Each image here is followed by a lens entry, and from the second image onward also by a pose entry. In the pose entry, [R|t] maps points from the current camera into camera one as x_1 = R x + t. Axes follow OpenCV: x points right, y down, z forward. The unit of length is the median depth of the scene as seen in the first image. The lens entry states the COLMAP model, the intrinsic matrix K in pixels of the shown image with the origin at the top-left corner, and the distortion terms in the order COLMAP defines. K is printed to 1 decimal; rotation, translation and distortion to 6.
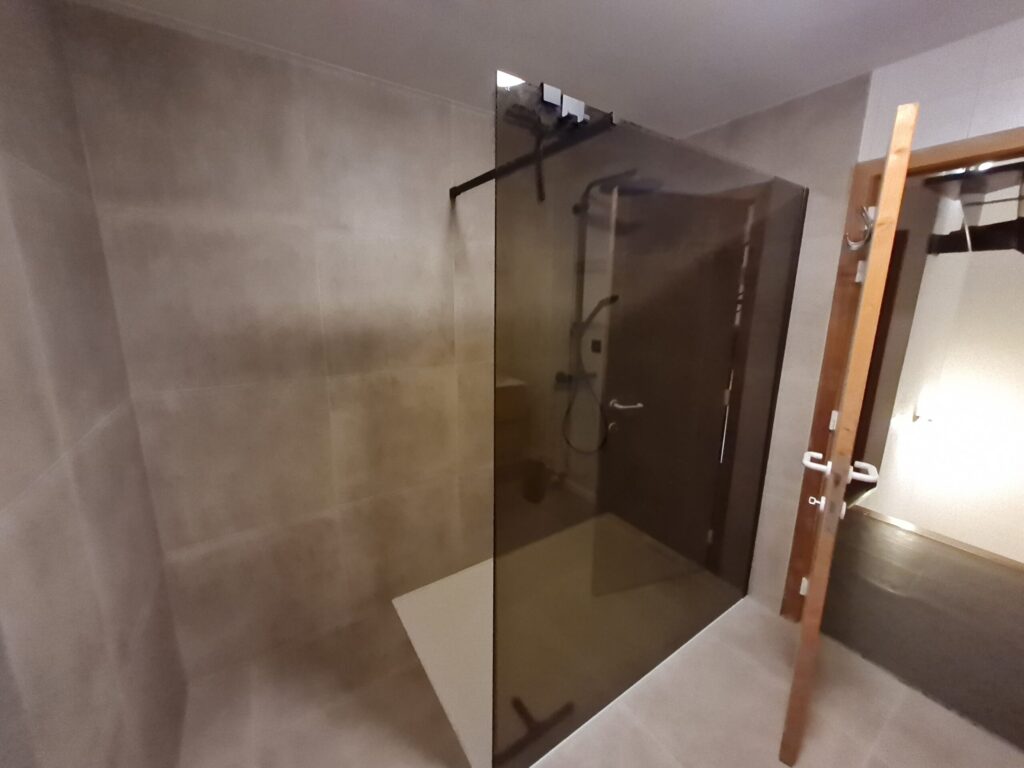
lens RADIAL K [[395.6, 0, 513.8], [0, 395.6, 378.6], [0, 0, 1]] dist [0.000591, -0.000027]
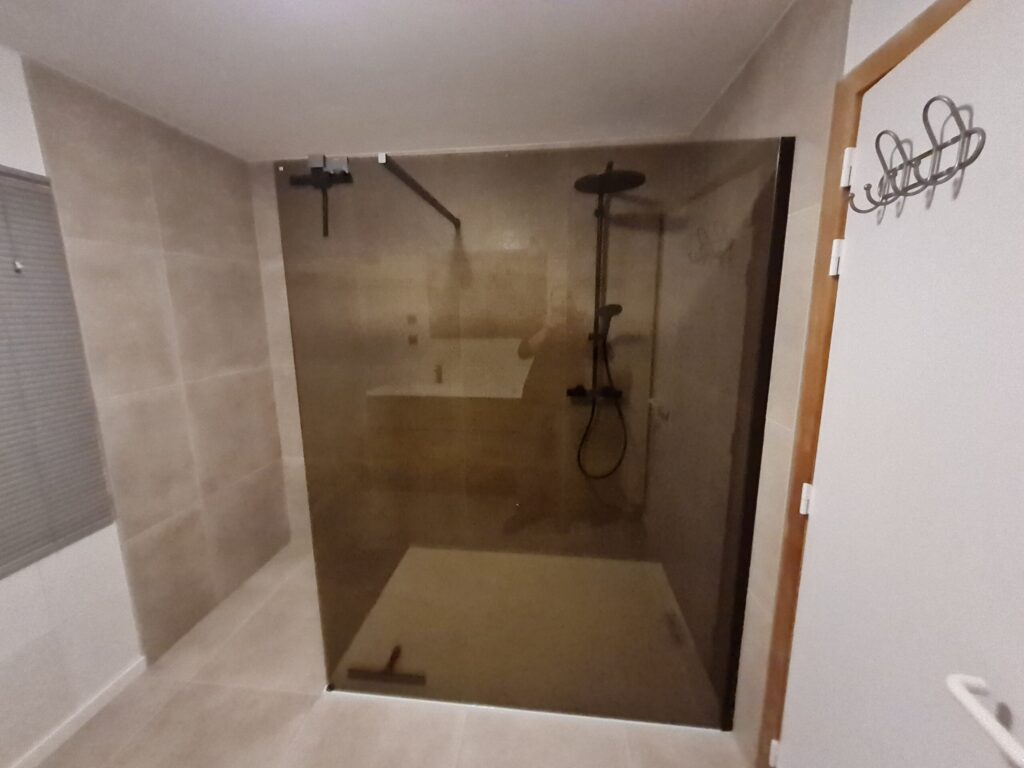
lens RADIAL K [[402.6, 0, 512.0], [0, 402.6, 384.0], [0, 0, 1]] dist [0.000909, -0.000008]
pose [[0.764910, 0.101648, -0.636067, 0.729462], [-0.115736, 0.993088, 0.019524, -0.025612], [0.633655, 0.058682, 0.771387, 0.192618]]
